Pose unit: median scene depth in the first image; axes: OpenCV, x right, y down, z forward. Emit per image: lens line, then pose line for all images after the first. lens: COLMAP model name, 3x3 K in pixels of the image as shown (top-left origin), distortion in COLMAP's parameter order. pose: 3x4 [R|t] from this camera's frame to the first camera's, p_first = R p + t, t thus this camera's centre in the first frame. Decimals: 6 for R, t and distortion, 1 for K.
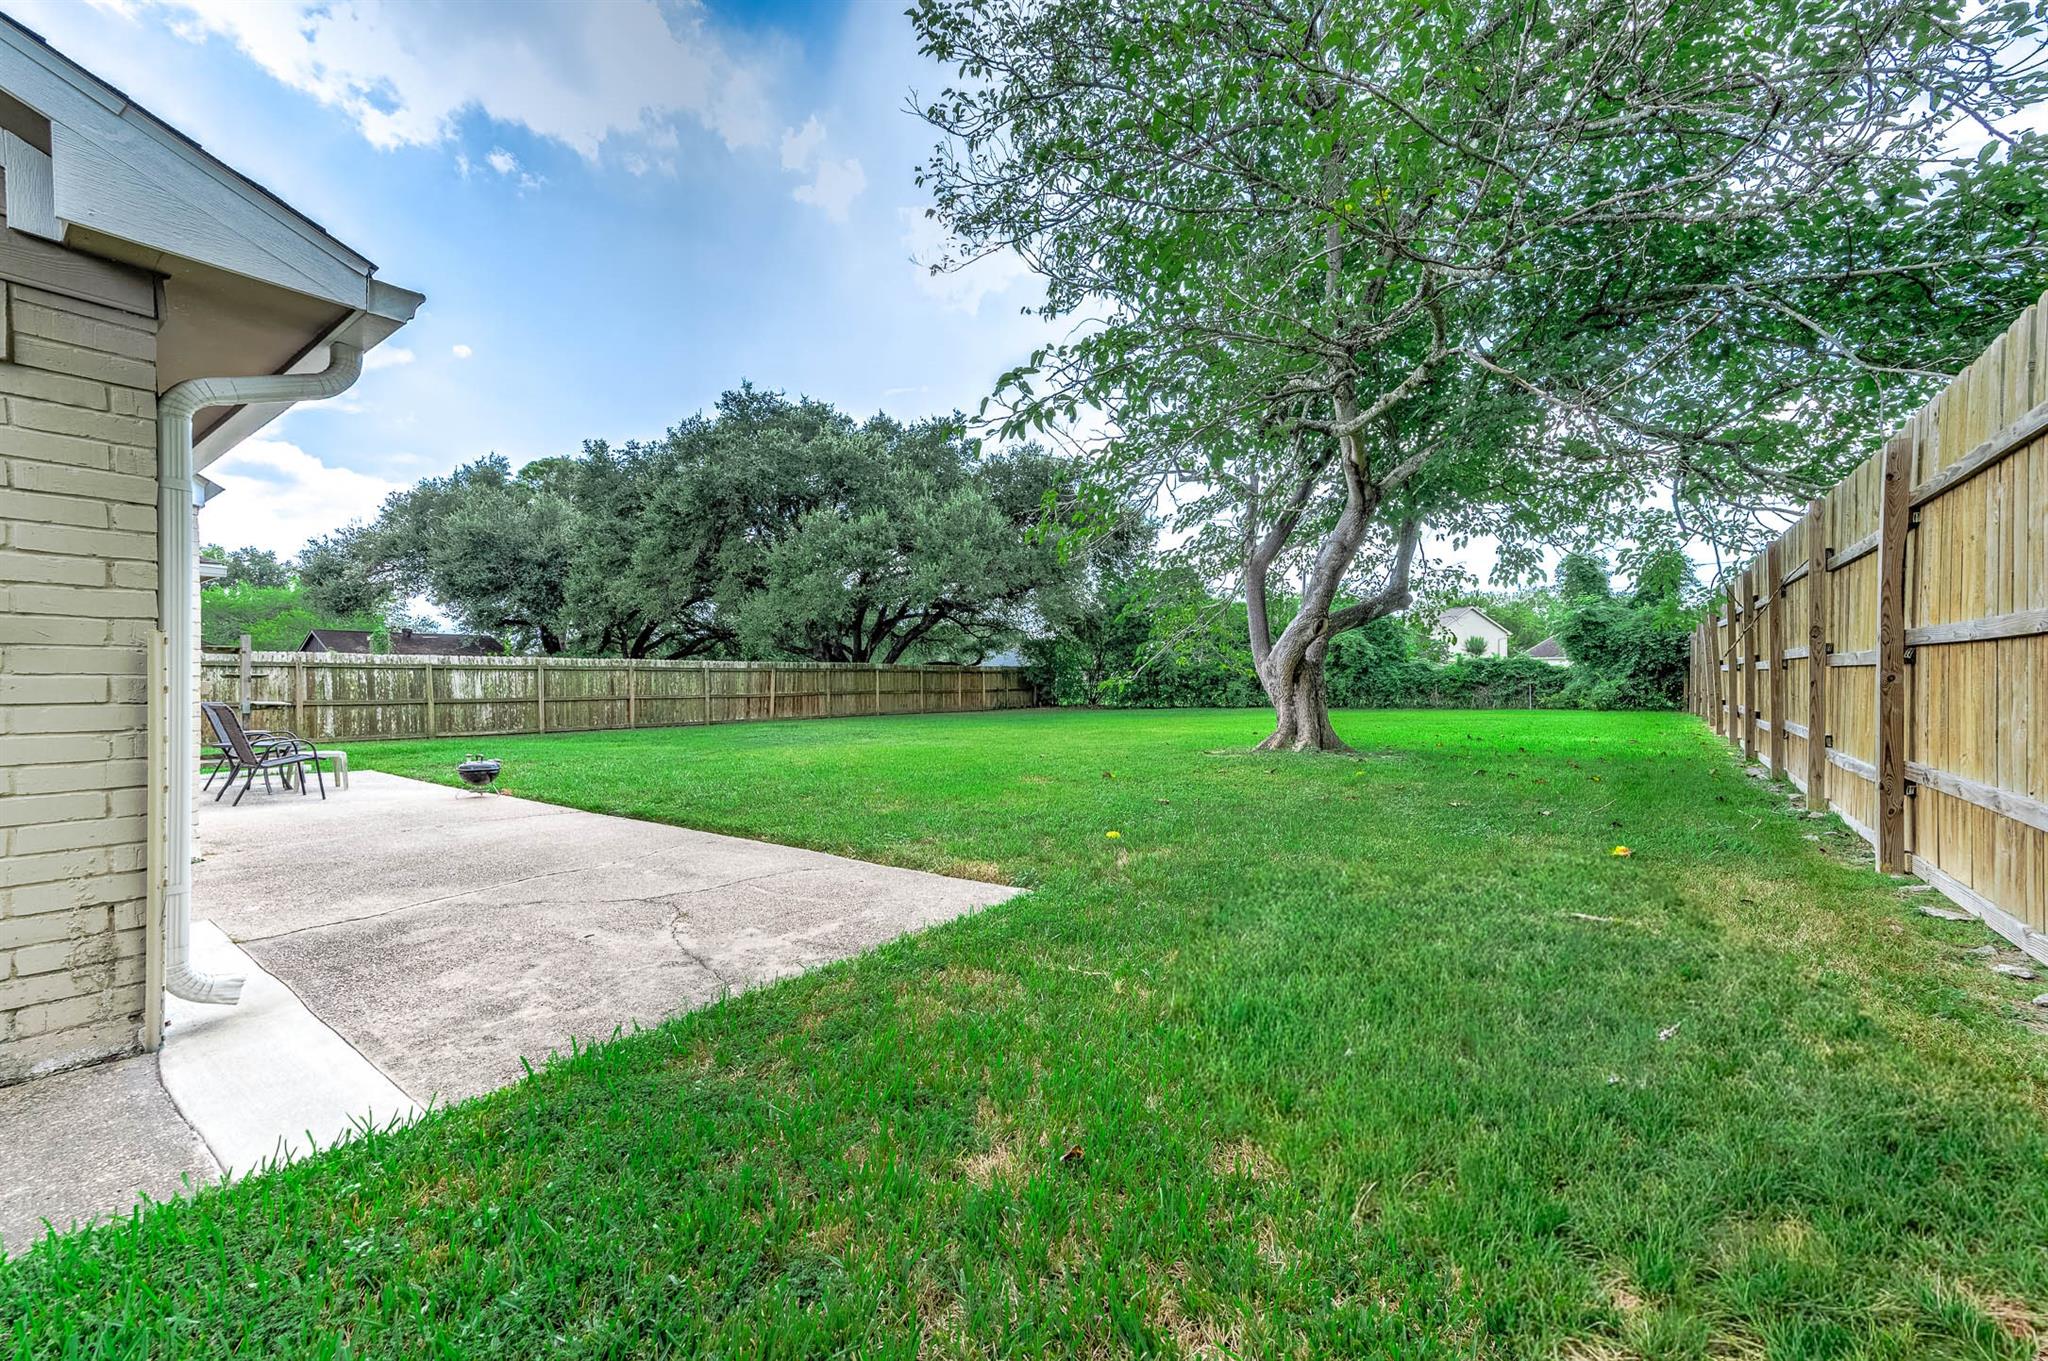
lens RADIAL K [[800.1, 0, 1021.2], [0, 800.1, 685.1], [0, 0, 1]] dist [0.013064, -0.000075]
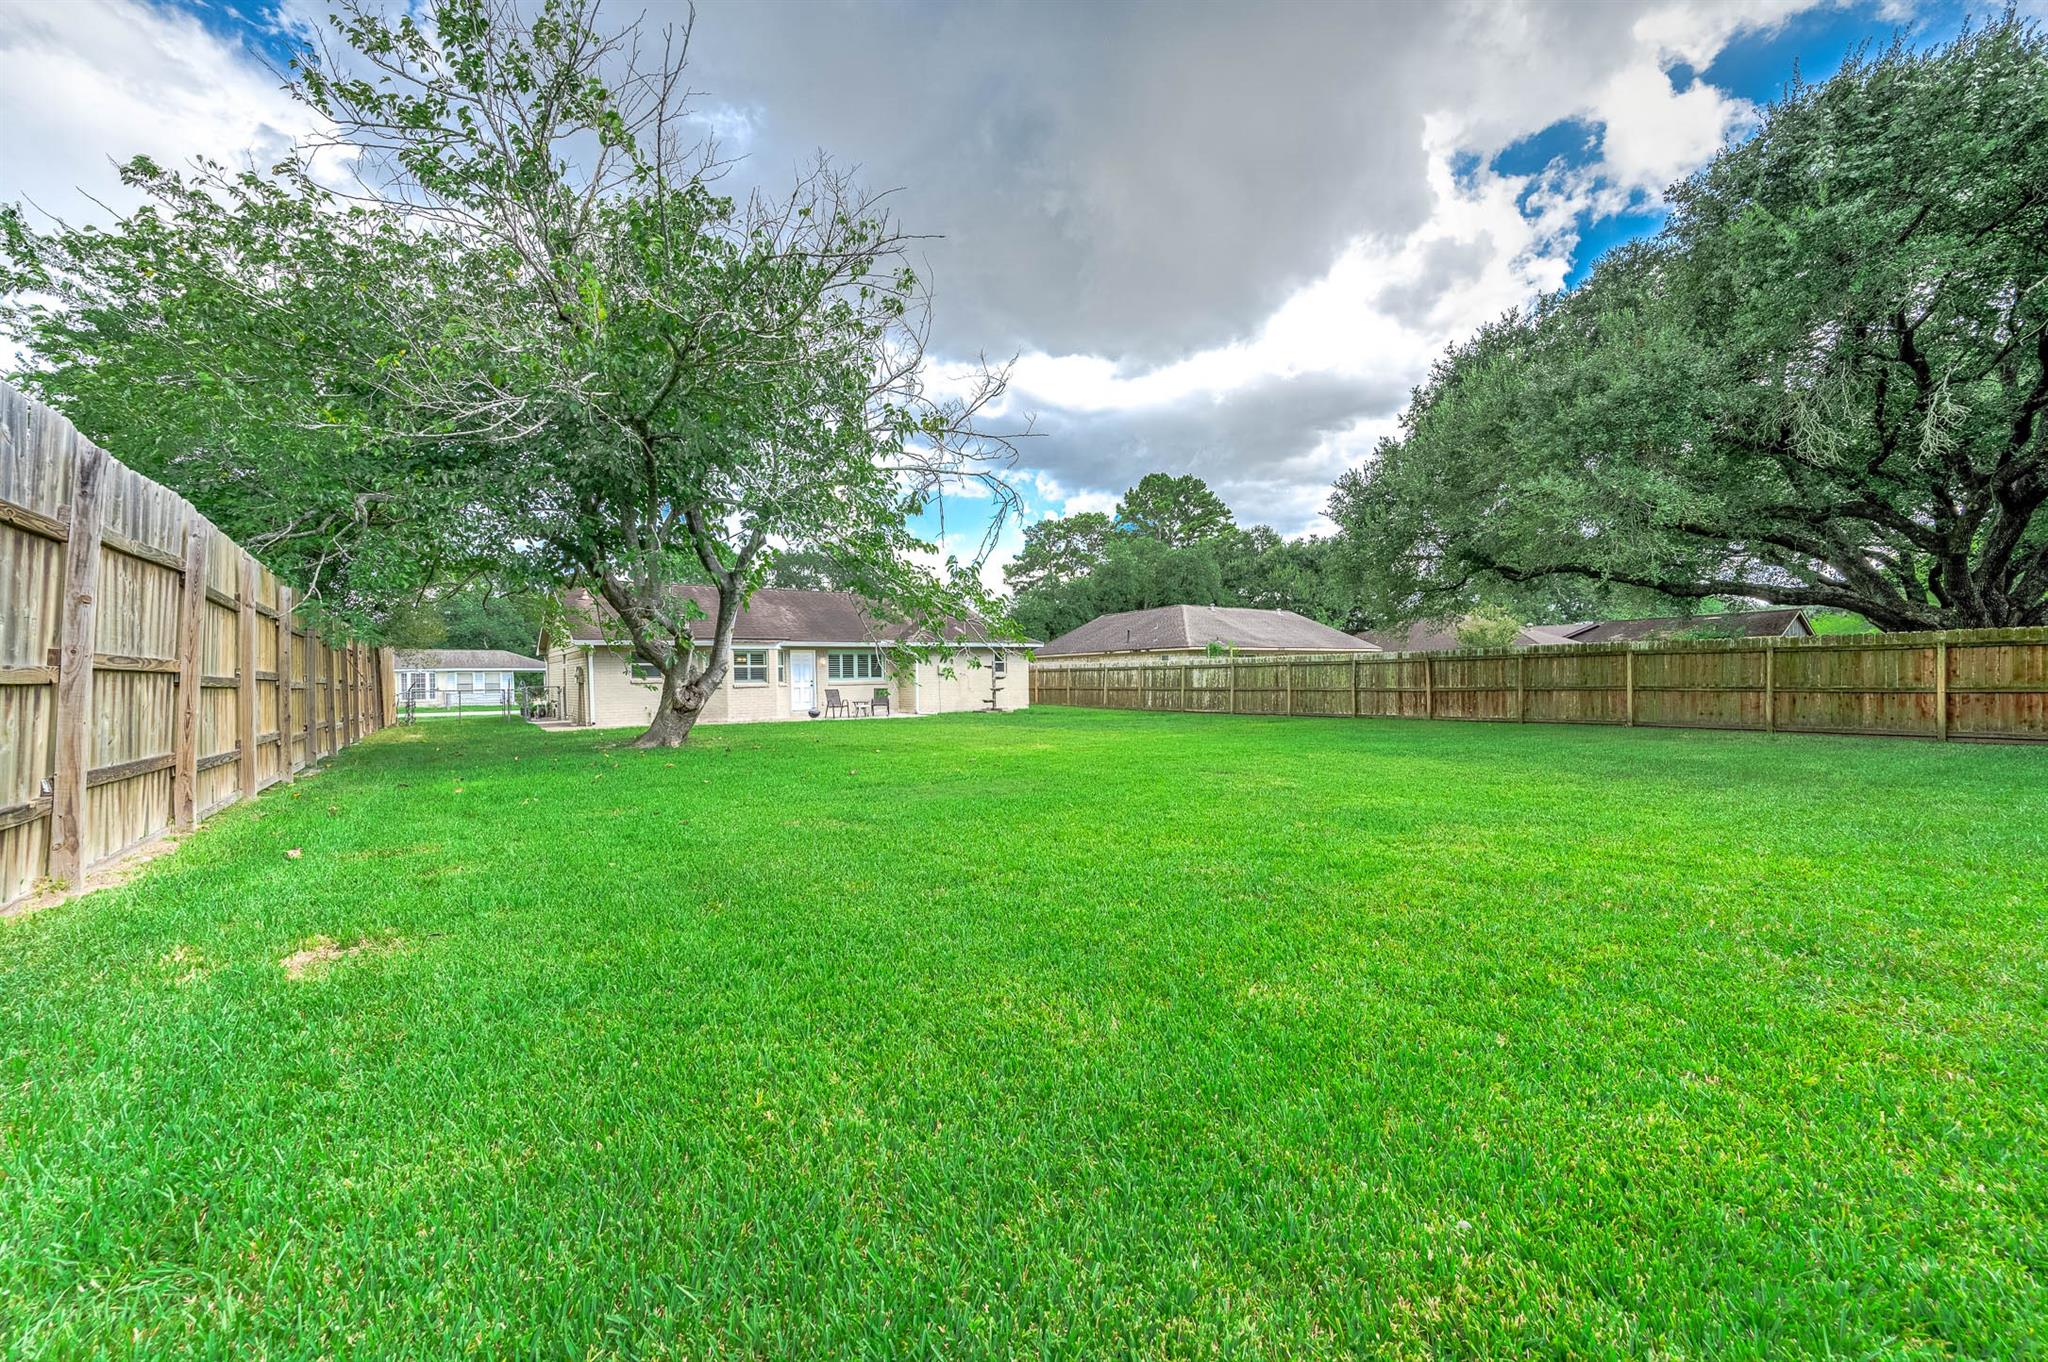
lens RADIAL K [[800.1, 0, 1021.7], [0, 800.1, 680.3], [0, 0, 1]] dist [0.013064, -0.000075]
pose [[-0.307248, 0.009106, -0.951586, 0.905722], [0.011017, 0.999921, 0.006011, -0.010194], [0.951566, -0.008636, -0.307324, 1.234841]]
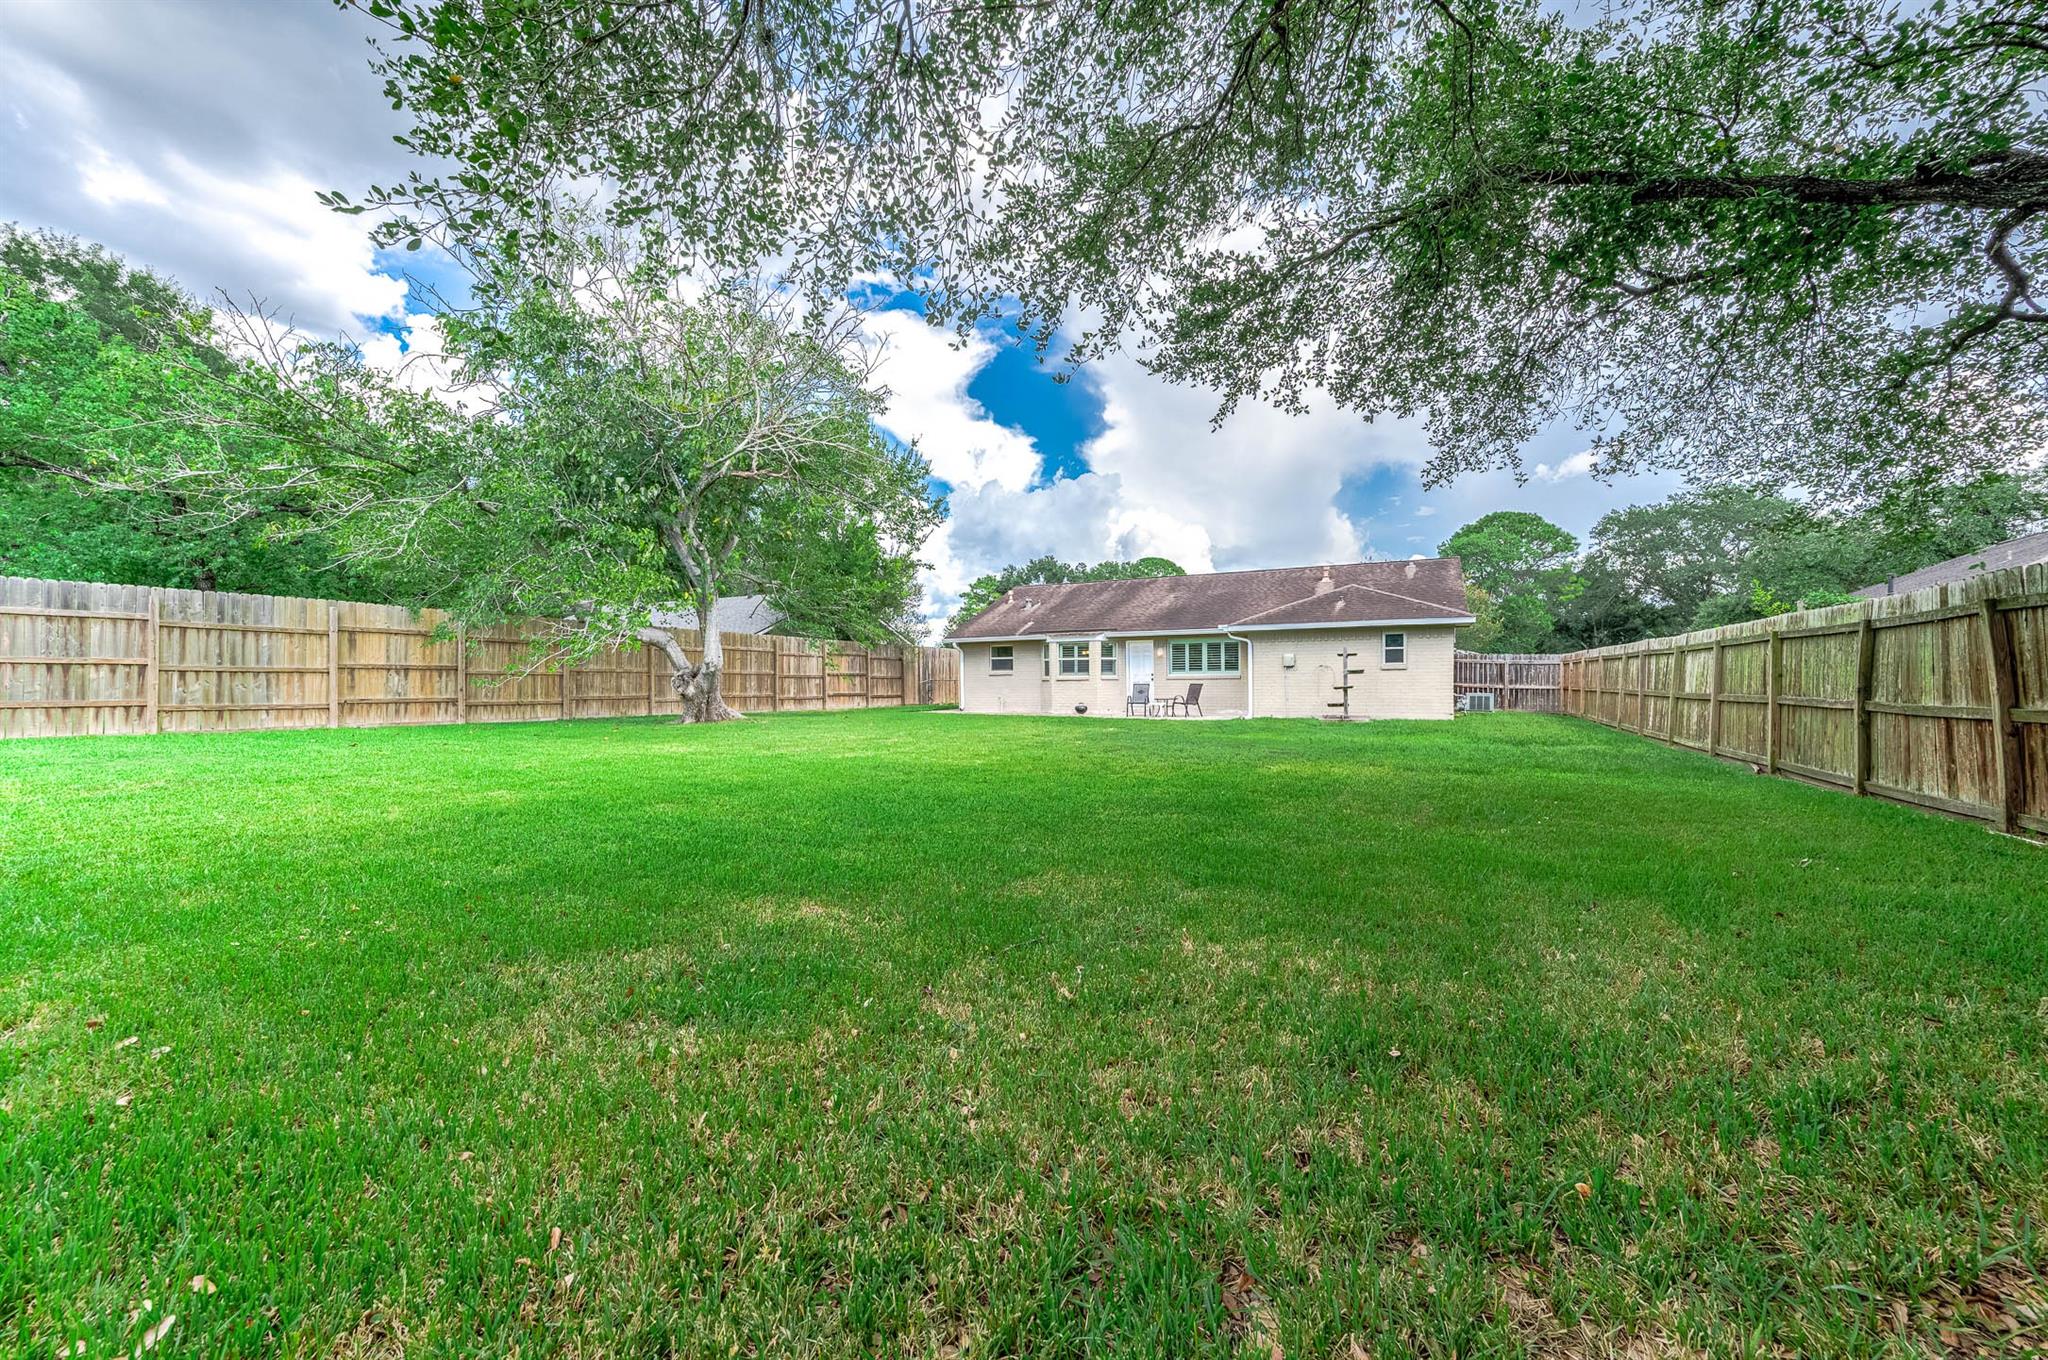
lens RADIAL K [[800.1, 0, 1028.9], [0, 800.1, 686.8], [0, 0, 1]] dist [0.013064, -0.000075]
pose [[-0.980655, 0.008024, -0.195580, 0.025645], [0.005676, 0.999905, 0.012561, -0.000798], [0.195662, 0.011208, -0.980607, 1.709327]]
